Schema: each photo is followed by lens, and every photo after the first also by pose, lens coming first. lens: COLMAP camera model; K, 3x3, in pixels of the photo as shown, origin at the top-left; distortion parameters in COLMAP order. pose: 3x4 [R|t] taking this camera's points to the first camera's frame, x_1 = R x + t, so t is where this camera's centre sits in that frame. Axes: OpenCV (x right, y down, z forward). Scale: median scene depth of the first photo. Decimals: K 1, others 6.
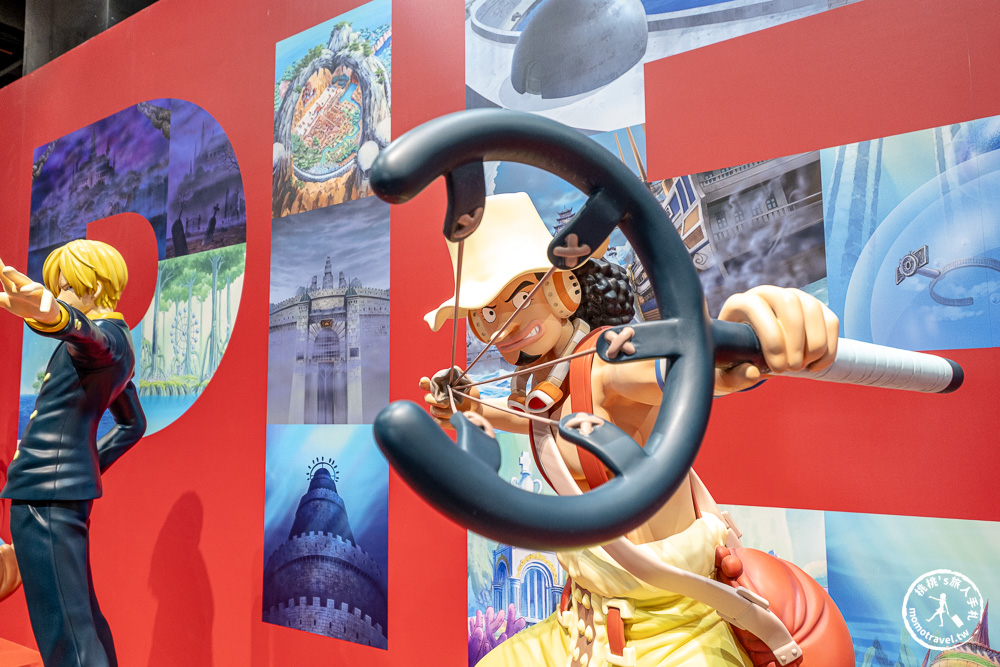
lens RADIAL K [[720.1, 0, 502.0], [0, 720.1, 334.5], [0, 0, 1]] dist [0.002754, -0.007414]
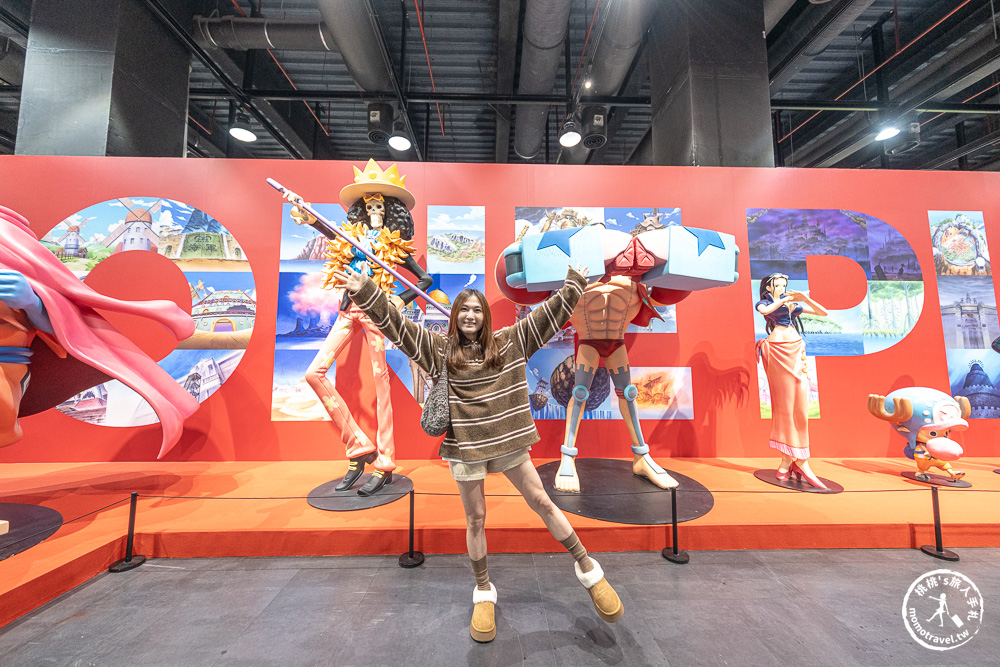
lens RADIAL K [[354.9, 0, 493.7], [0, 354.9, 329.1], [0, 0, 1]] dist [0.002060, -0.001258]
pose [[0.821575, 0.075130, 0.565129, -2.645583], [-0.073199, 0.996975, -0.026125, 0.221786], [-0.565382, -0.019904, 0.824589, 0.894522]]
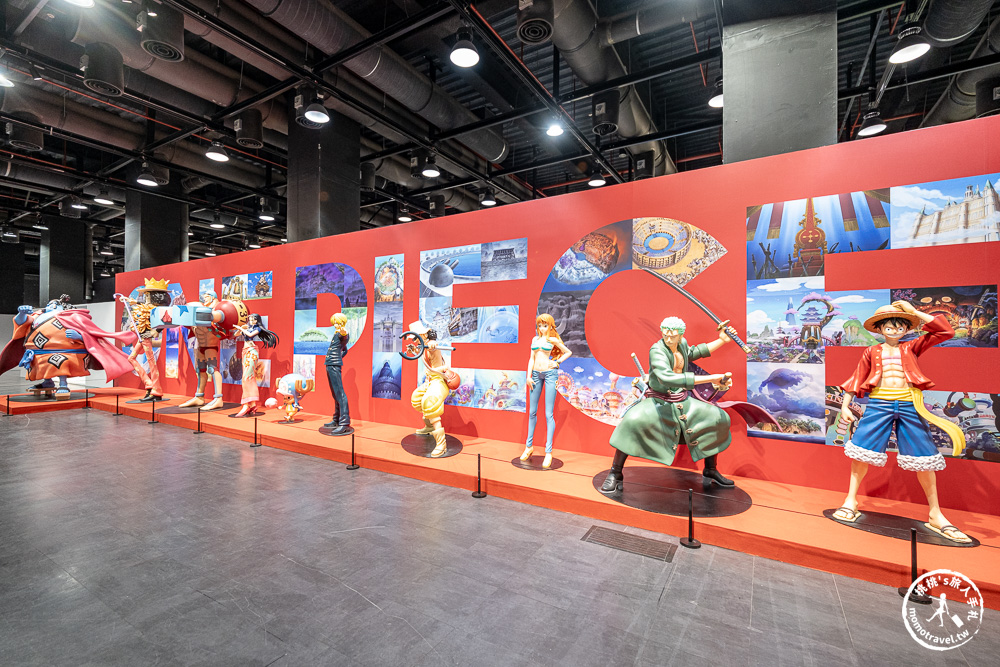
lens RADIAL K [[447.1, 0, 486.0], [0, 447.1, 334.8], [0, 0, 1]] dist [0.006738, -0.004467]
pose [[0.999278, 0.028670, 0.024915, 0.276661], [-0.030498, 0.996612, 0.076383, -0.202163], [-0.022641, -0.077088, 0.996767, -1.676003]]
